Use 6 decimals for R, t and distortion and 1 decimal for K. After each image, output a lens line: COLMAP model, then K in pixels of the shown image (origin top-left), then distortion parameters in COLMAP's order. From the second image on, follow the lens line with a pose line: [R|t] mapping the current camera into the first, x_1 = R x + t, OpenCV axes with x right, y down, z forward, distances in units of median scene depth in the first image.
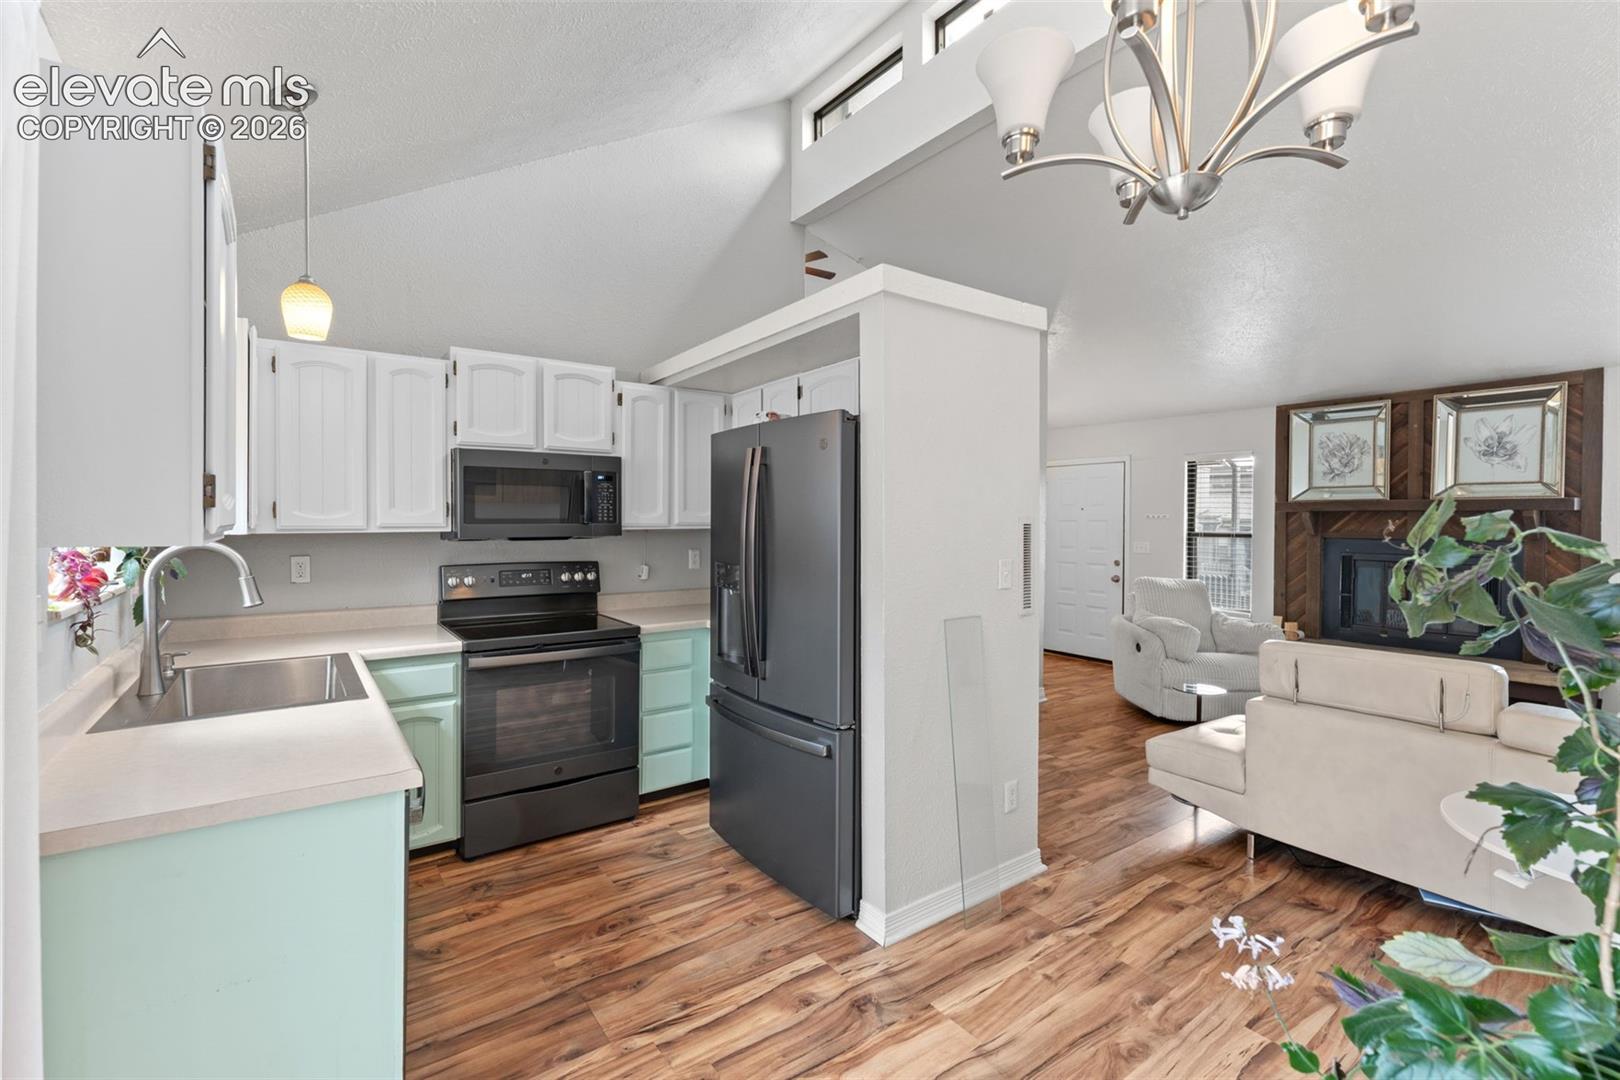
lens RADIAL K [[701.2, 0, 800.0], [0, 701.2, 527.7], [0, 0, 1]] dist [-0.000297, -0.000322]
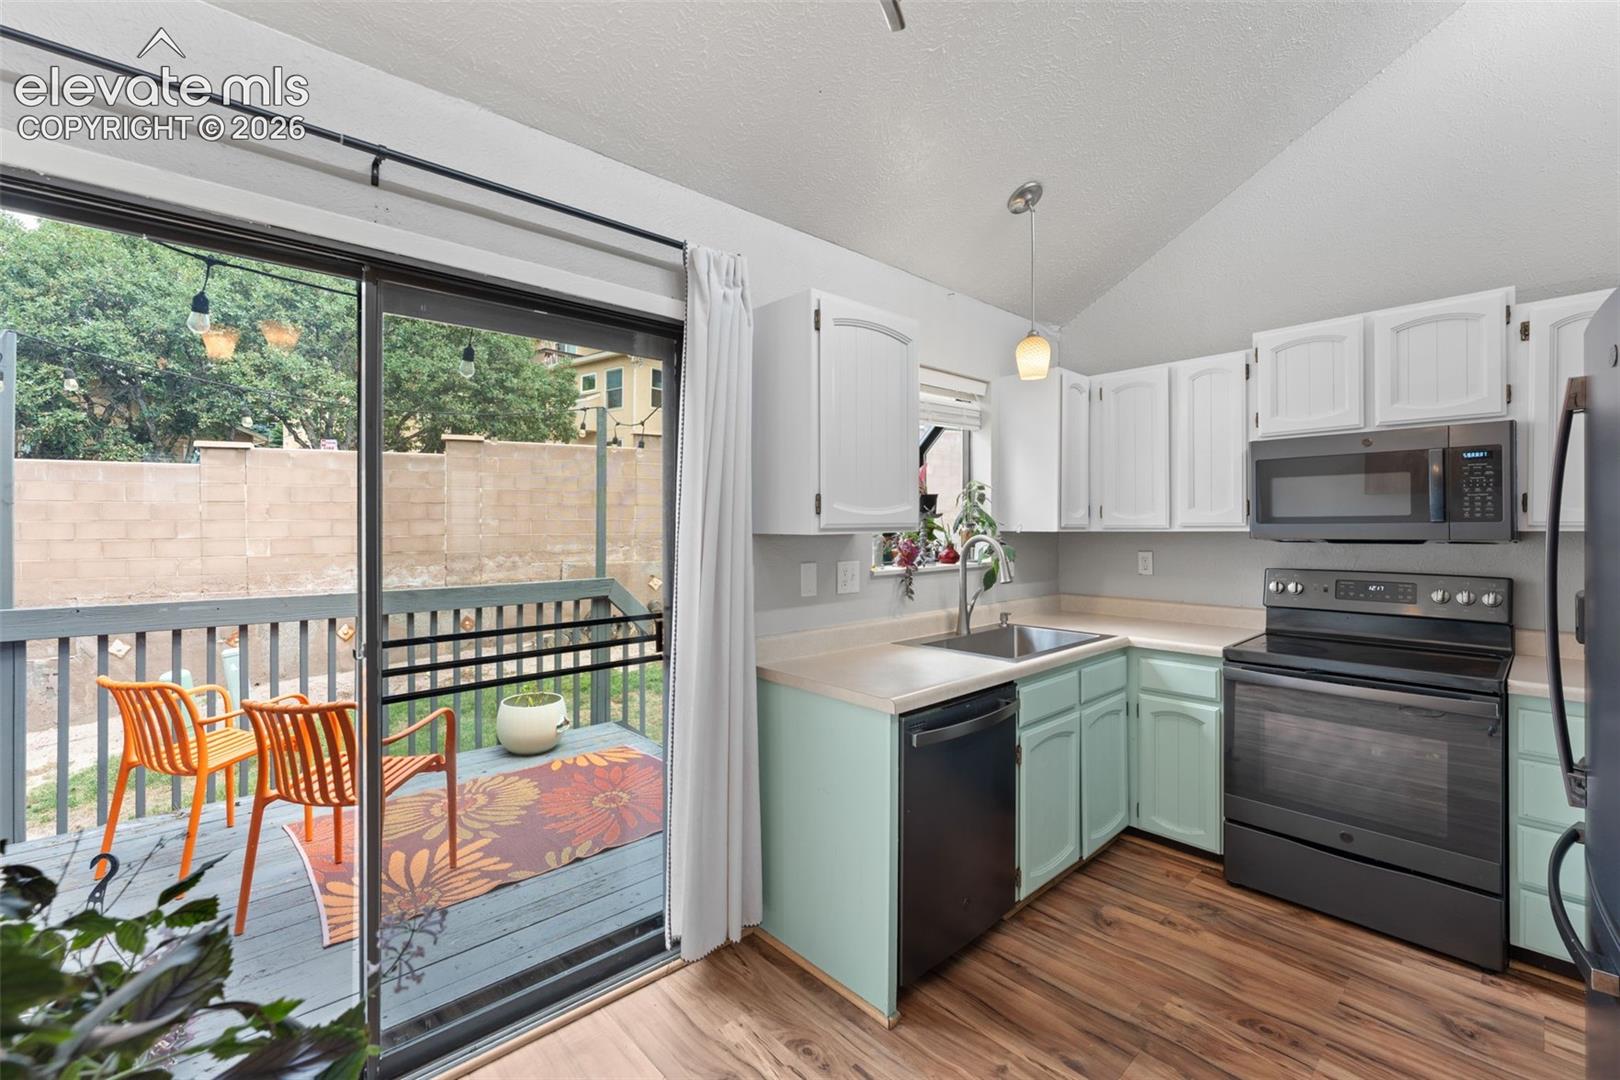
lens RADIAL K [[691.9, 0, 800.4], [0, 691.9, 522.6], [0, 0, 1]] dist [0.000521, -0.000006]
pose [[0.115885, -0.005499, -0.993247, 0.348518], [-0.004713, 0.999970, -0.006086, 0.002116], [0.993251, 0.005387, 0.115855, 0.296574]]
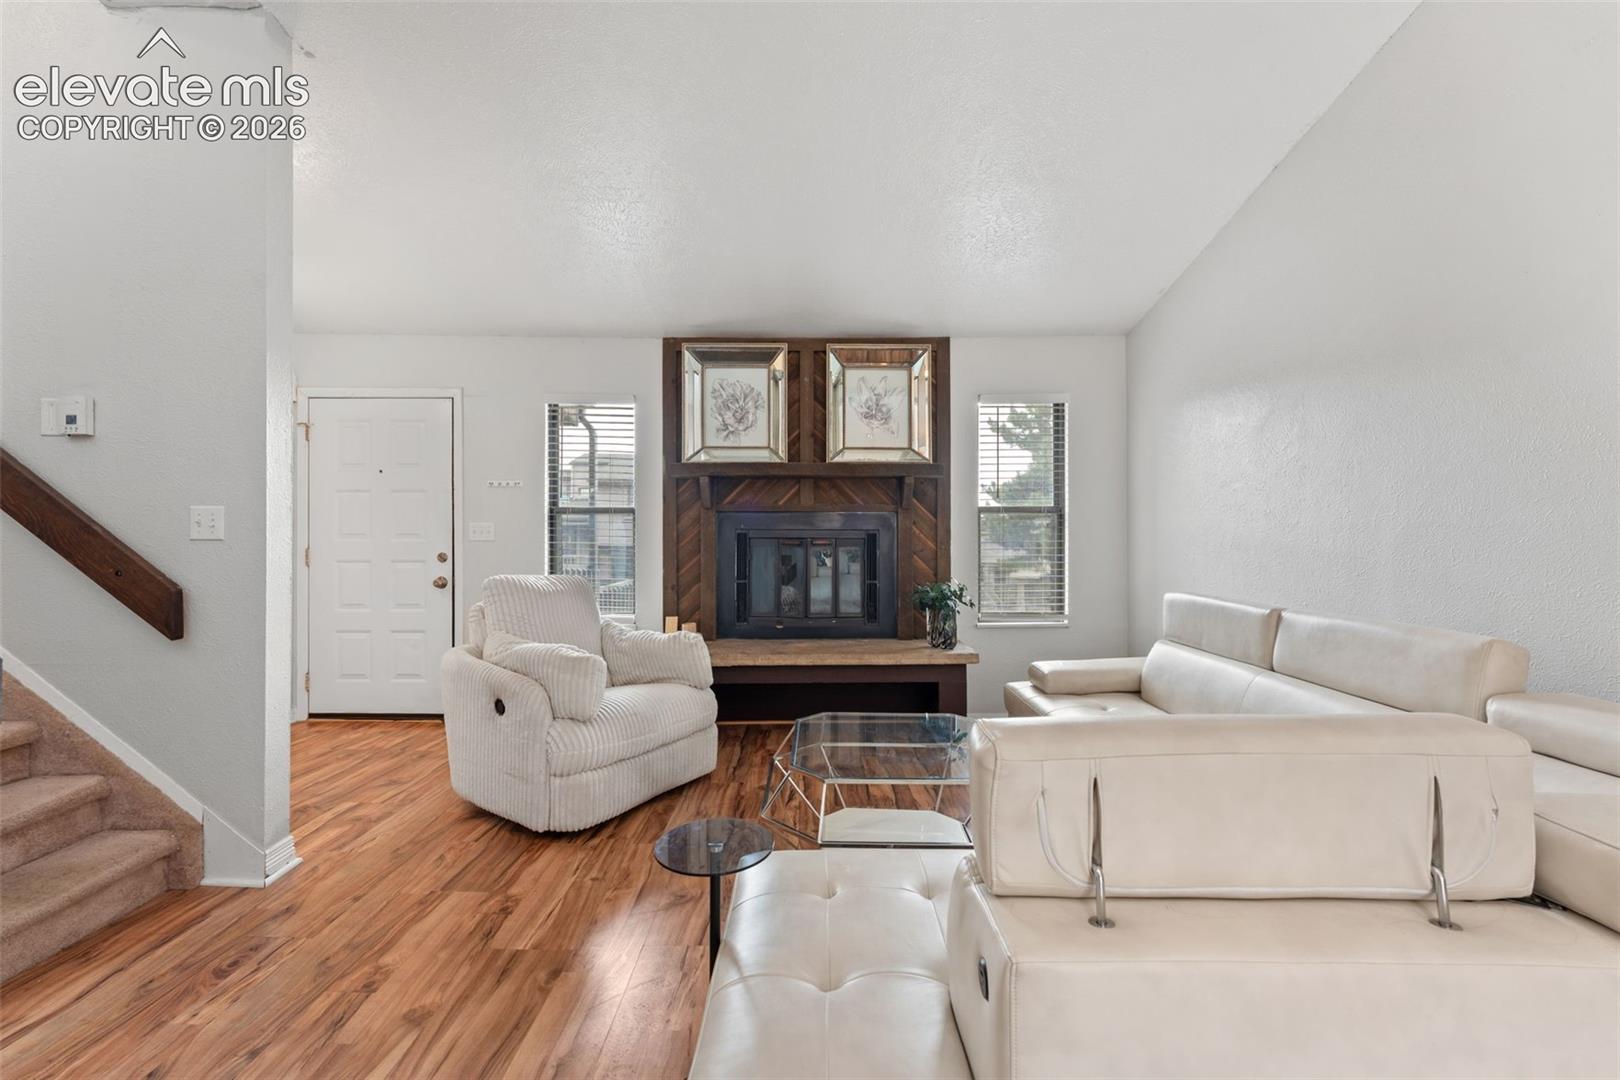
lens RADIAL K [[675.5, 0, 805.7], [0, 675.5, 526.5], [0, 0, 1]] dist [-0.000599, 0.000038]
pose [[0.584598, -0.002558, 0.811319, 0.337272], [0.009073, 0.999953, -0.003385, 0.062540], [-0.811272, 0.009340, 0.584594, 0.851661]]
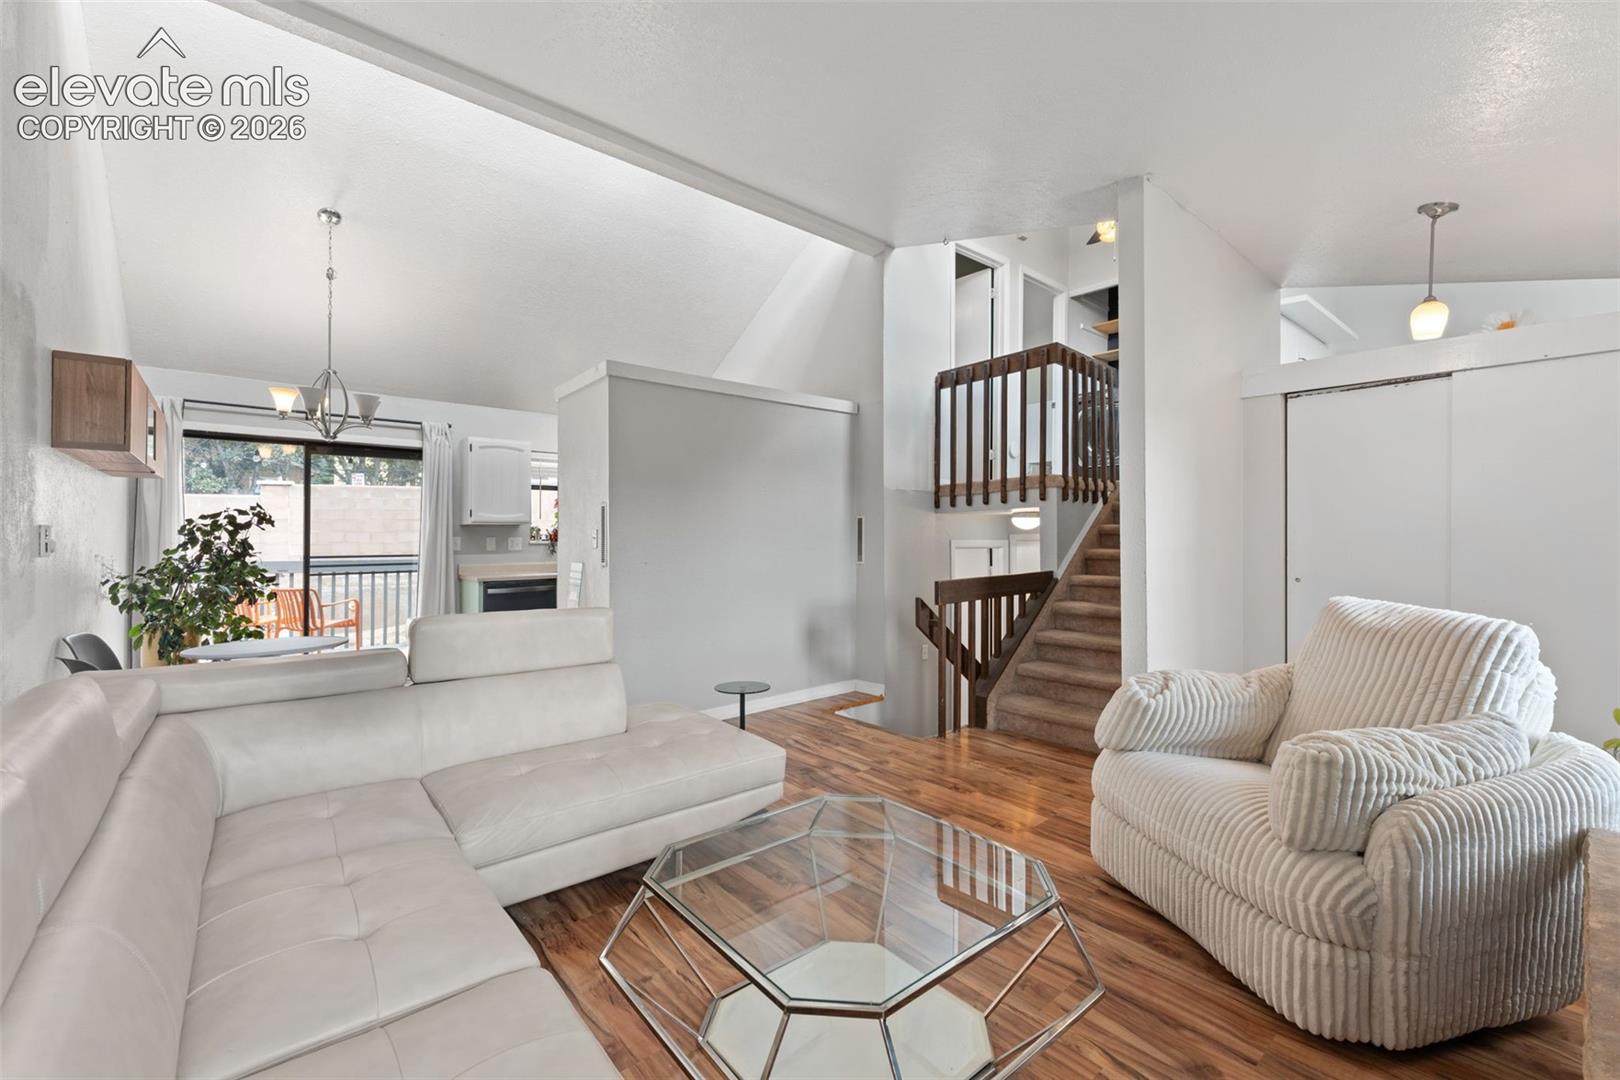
lens RADIAL K [[675.5, 0, 805.7], [0, 675.5, 526.5], [0, 0, 1]] dist [-0.000599, 0.000038]
pose [[0.078211, -0.026057, -0.996596, 1.605873], [0.002699, 0.999660, -0.025925, 0.067787], [0.996933, -0.000662, 0.078255, 1.173364]]
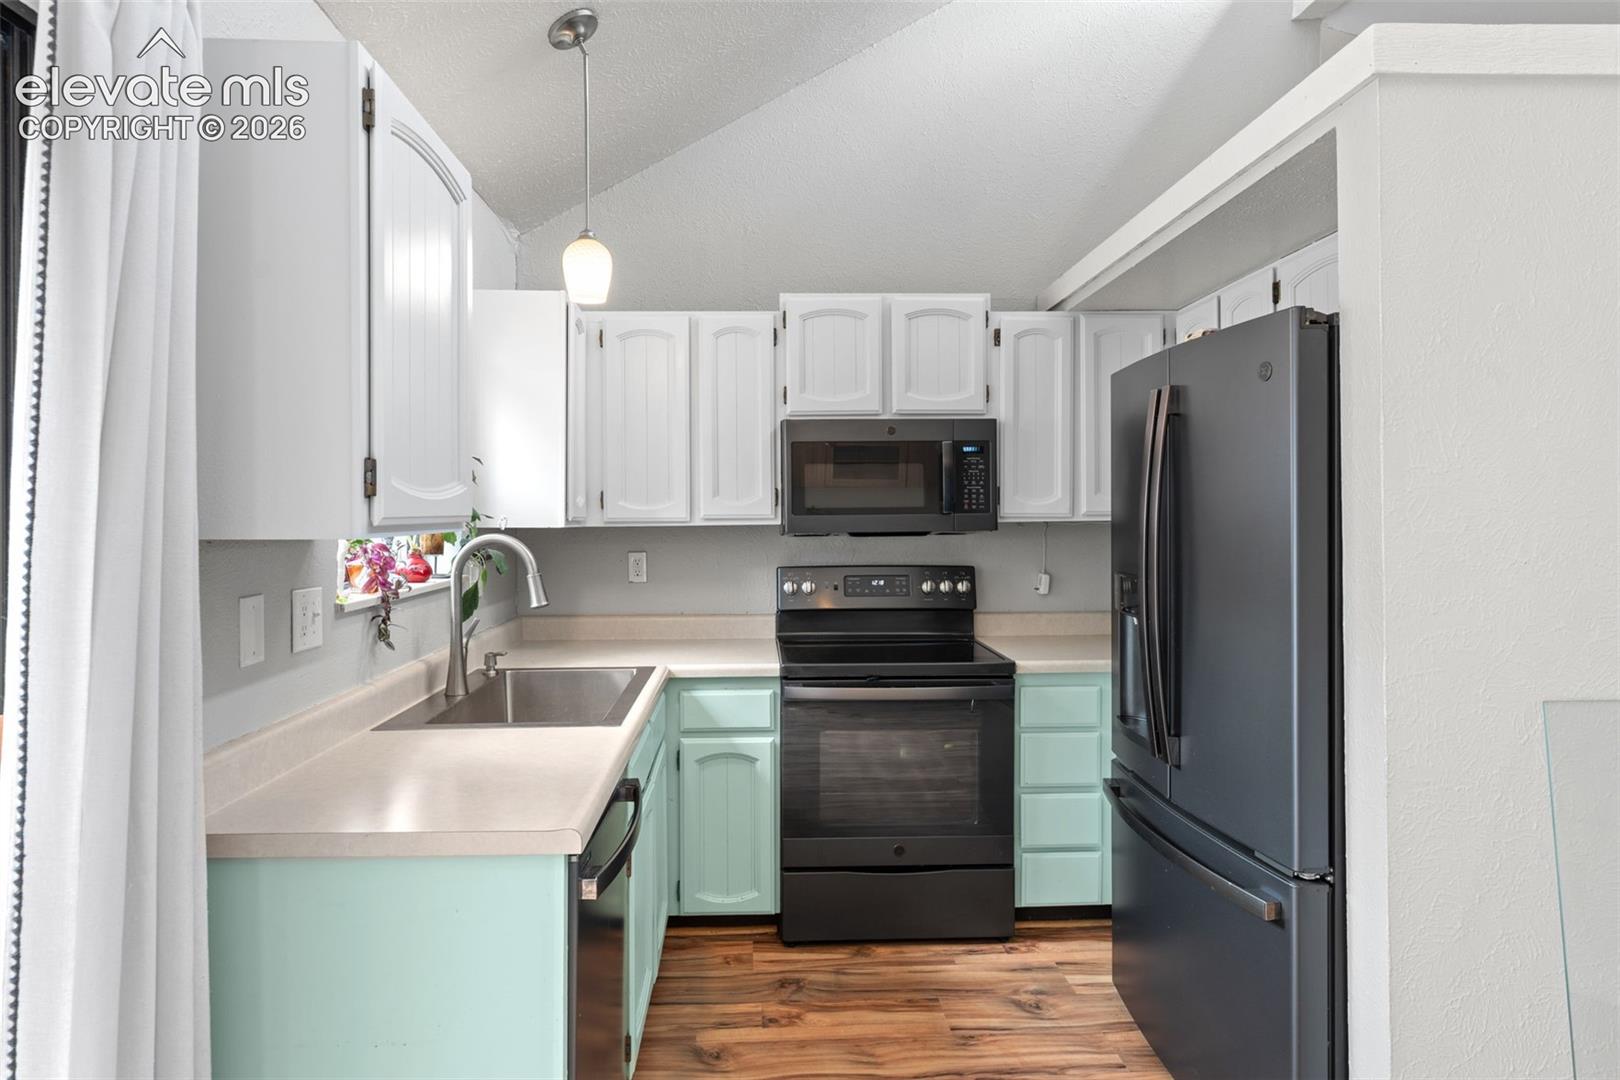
lens RADIAL K [[933.2, 0, 798.2], [0, 933.2, 513.8], [0, 0, 1]] dist [0.002798, -0.000756]
pose [[0.837059, -0.006091, -0.547078, 0.101354], [0.002234, 0.999968, -0.007714, 0.001449], [0.547107, 0.005235, 0.837046, 0.120698]]
